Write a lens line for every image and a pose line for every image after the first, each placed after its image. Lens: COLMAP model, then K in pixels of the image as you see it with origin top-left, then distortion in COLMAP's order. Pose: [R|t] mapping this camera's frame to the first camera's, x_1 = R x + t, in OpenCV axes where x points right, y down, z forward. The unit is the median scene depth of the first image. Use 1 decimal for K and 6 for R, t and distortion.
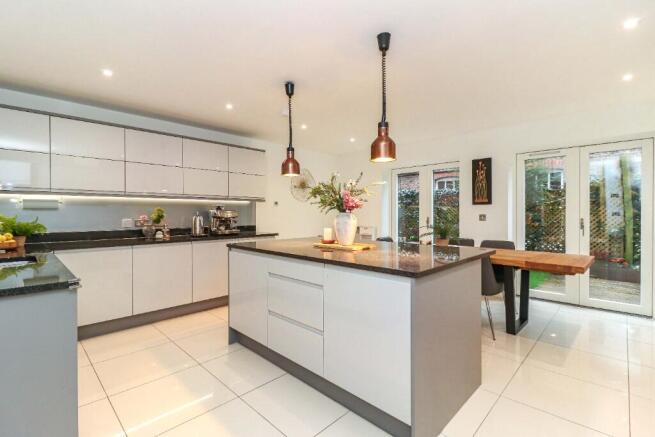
lens RADIAL K [[305.3, 0, 326.7], [0, 305.3, 214.8], [0, 0, 1]] dist [-0.003522, -0.000298]
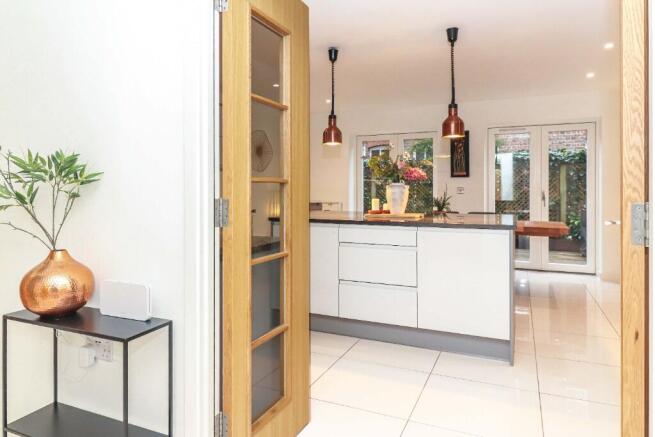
lens RADIAL K [[435.3, 0, 331.1], [0, 435.3, 190.5], [0, 0, 1]] dist [0.006542, 0.001656]
pose [[0.934953, 0.000050, 0.354771, -0.607305], [0.001333, 0.999992, -0.003655, 0.021107], [-0.354769, 0.003890, 0.934946, -0.276537]]
